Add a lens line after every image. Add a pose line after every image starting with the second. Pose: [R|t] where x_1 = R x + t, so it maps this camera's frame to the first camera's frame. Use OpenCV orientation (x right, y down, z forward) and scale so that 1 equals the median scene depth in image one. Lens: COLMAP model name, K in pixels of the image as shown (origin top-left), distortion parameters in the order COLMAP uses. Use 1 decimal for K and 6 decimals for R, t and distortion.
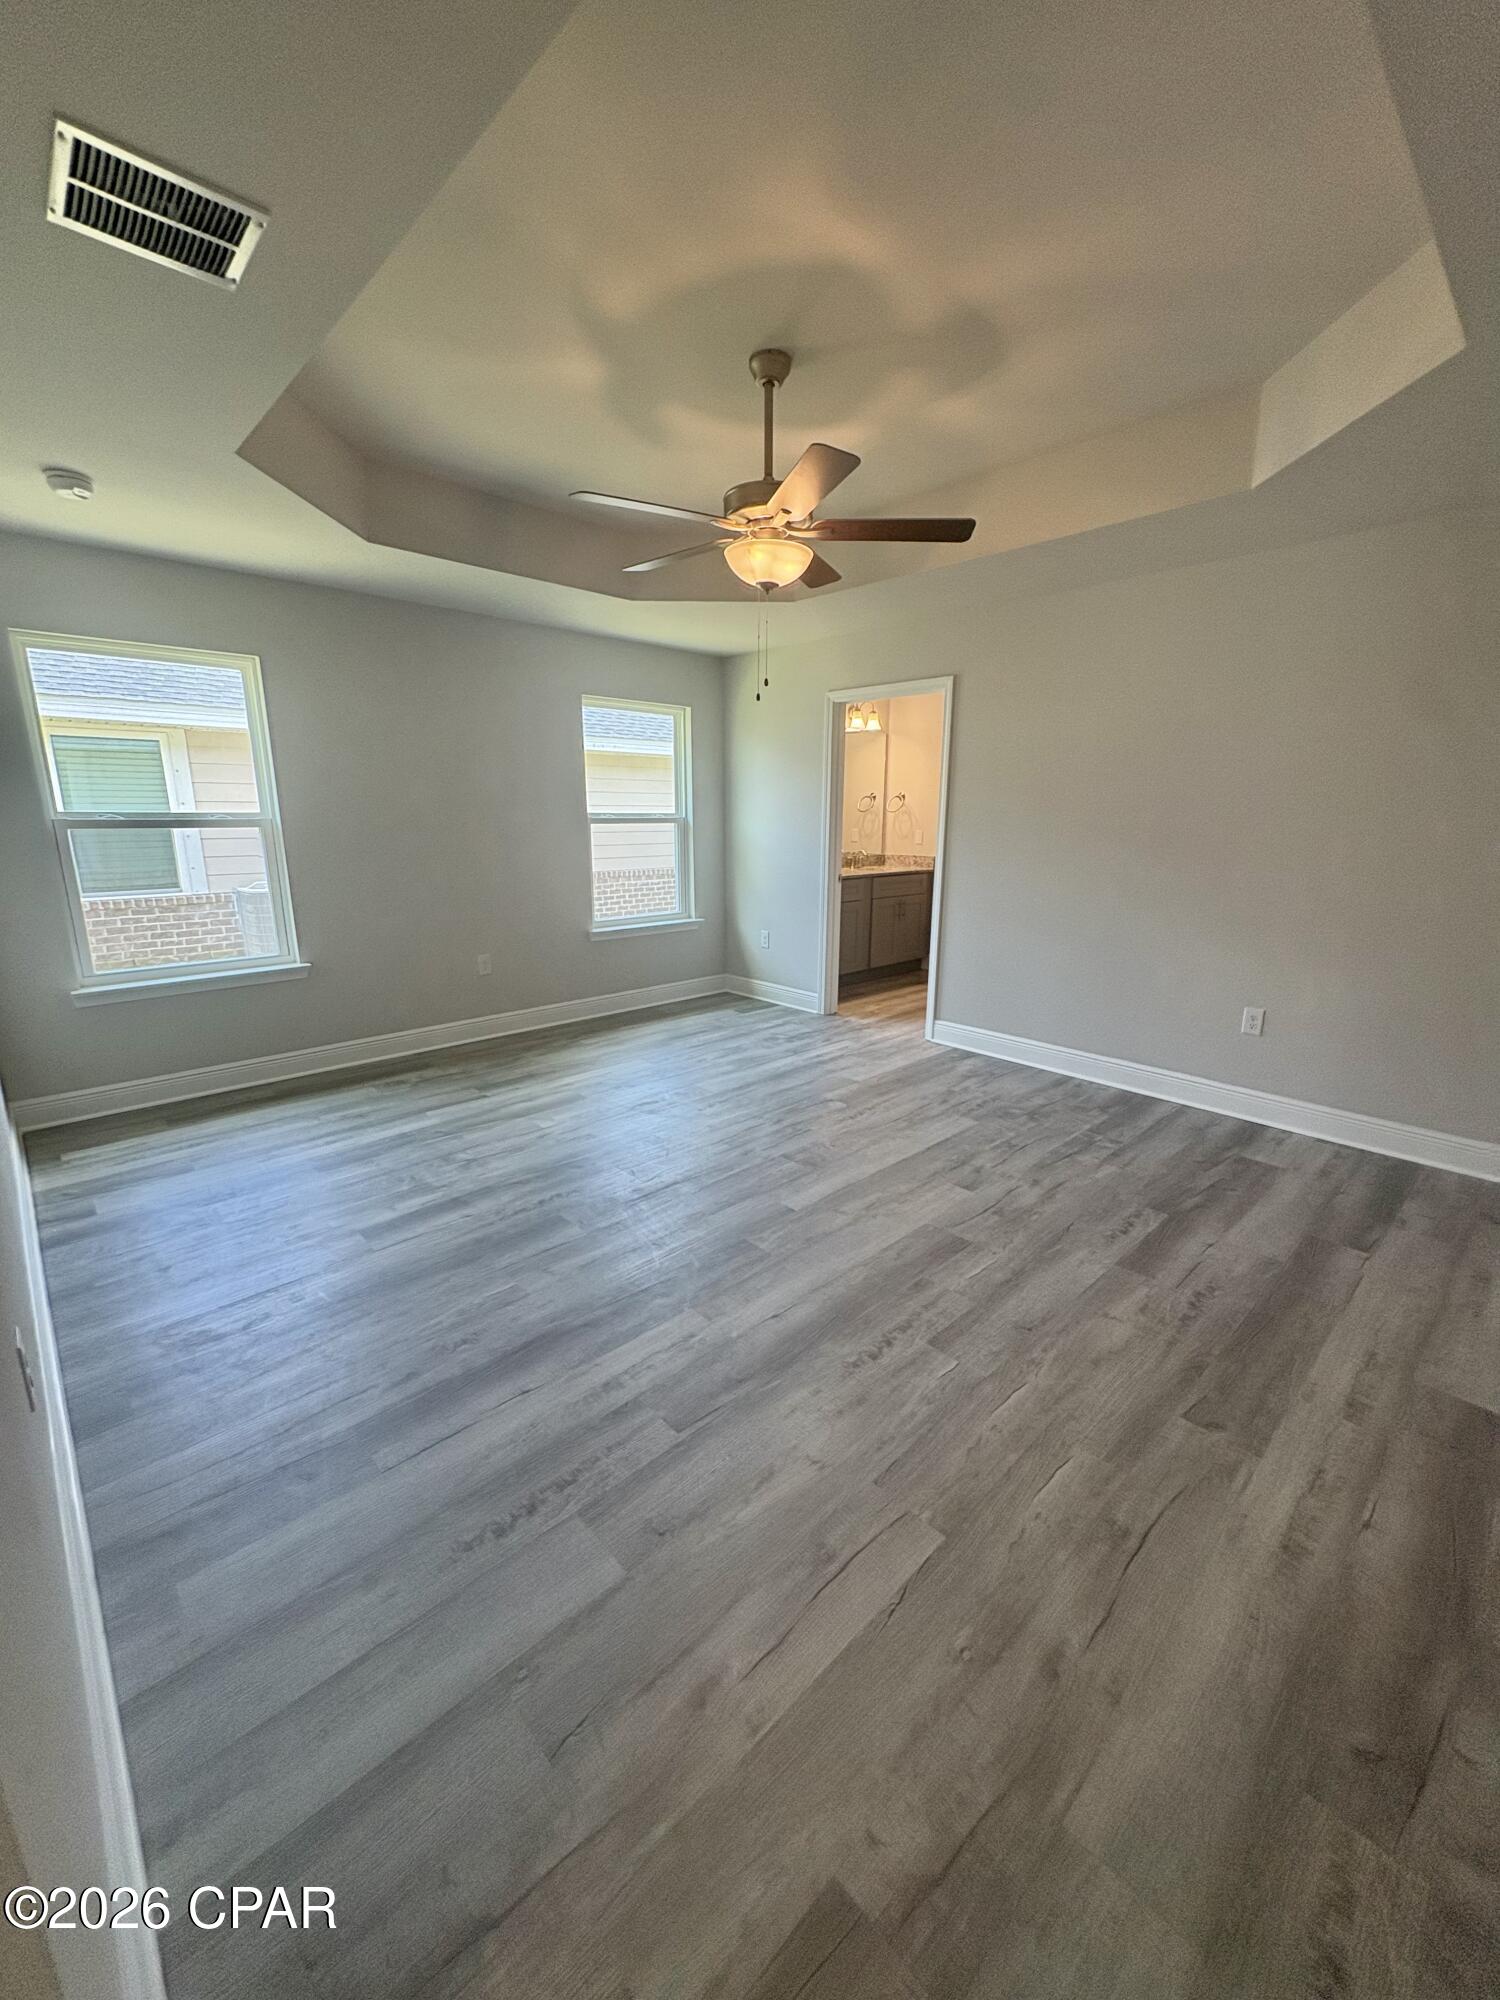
lens RADIAL K [[805.2, 0, 750.0], [0, 805.2, 1000.0], [0, 0, 1]] dist [-0.000993, -0.000026]
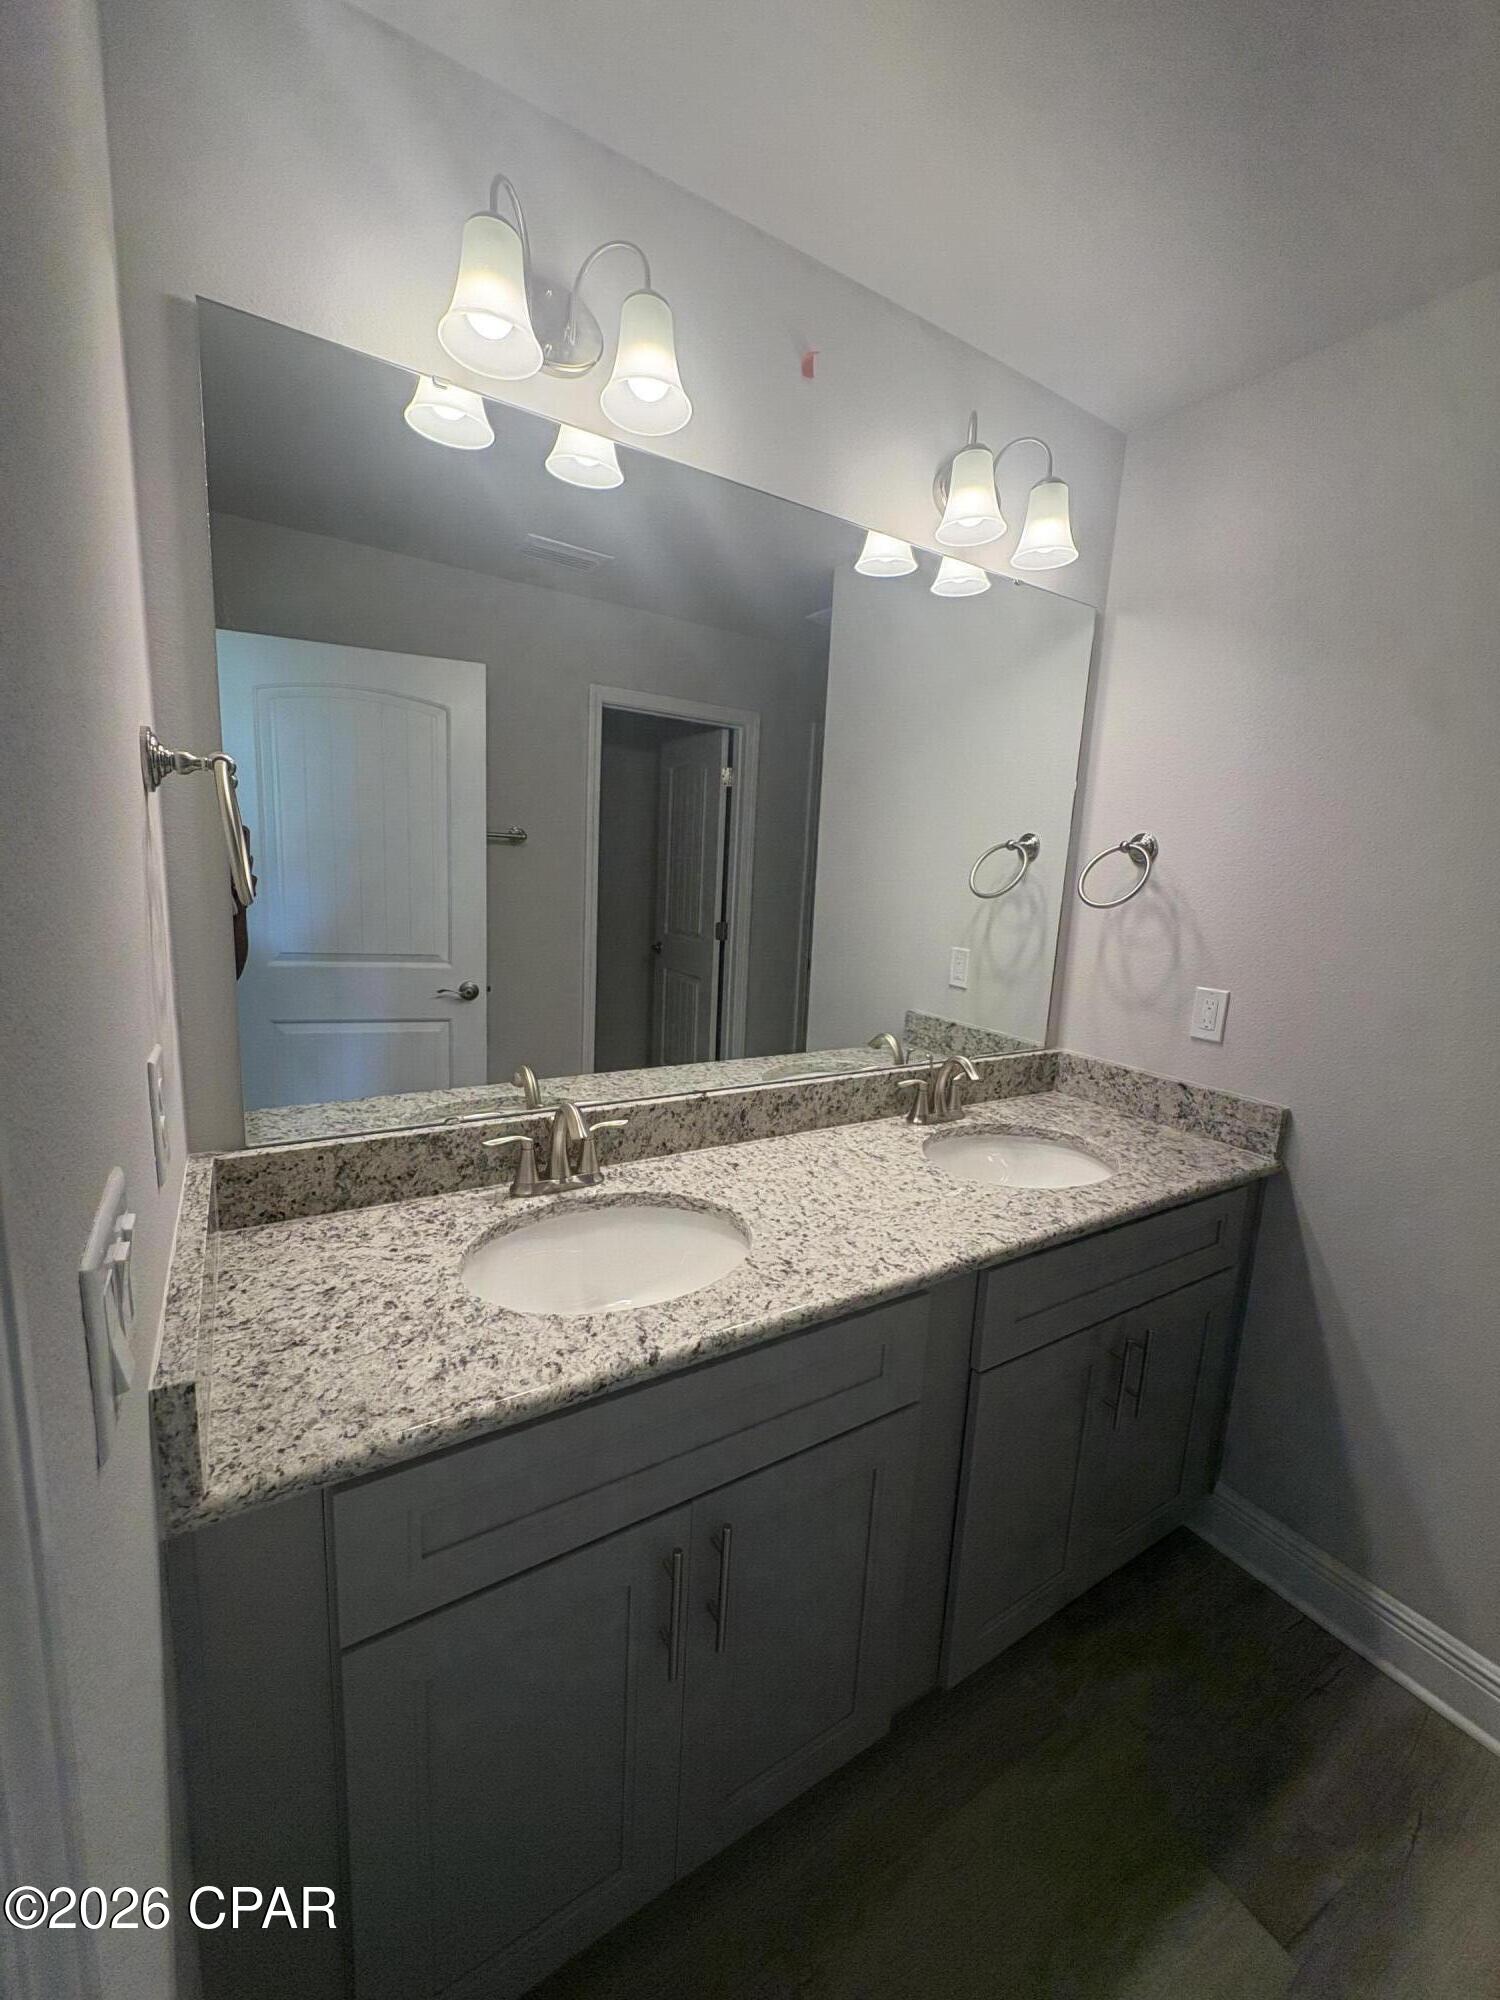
lens RADIAL K [[805.2, 0, 750.0], [0, 805.2, 1000.0], [0, 0, 1]] dist [-0.000993, -0.000026]
pose [[0.978798, 0.079861, -0.188620, 0.117608], [-0.091840, 0.994218, -0.055636, -0.178588], [0.183086, 0.071779, 0.980473, 0.726080]]
